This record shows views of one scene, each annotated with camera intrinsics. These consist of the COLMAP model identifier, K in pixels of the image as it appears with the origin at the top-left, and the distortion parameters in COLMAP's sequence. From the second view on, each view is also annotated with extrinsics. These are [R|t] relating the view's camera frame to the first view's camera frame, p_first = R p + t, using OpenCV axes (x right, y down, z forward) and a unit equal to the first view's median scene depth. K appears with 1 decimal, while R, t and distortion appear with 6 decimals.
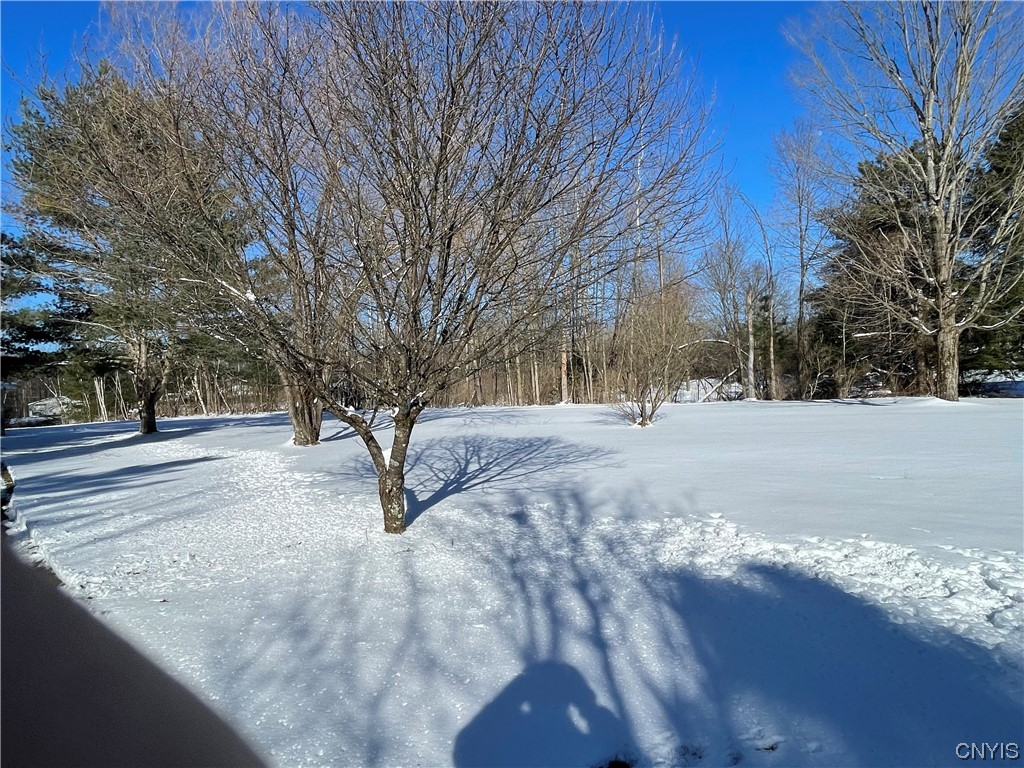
lens RADIAL K [[618.7, 0, 512.0], [0, 618.7, 384.0], [0, 0, 1]] dist [-0.000984, -0.000309]
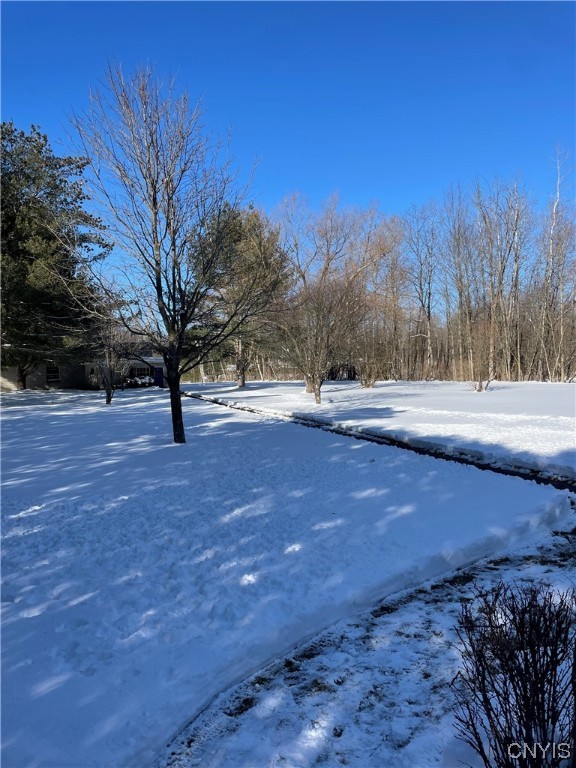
lens RADIAL K [[587.1, 0, 288.0], [0, 587.1, 384.0], [0, 0, 1]] dist [0.084483, -0.128850]
pose [[0.920063, 0.040034, -0.389720, 0.213940], [-0.023406, 0.998605, 0.047326, -0.018694], [0.391071, -0.034421, 0.919717, -0.513498]]
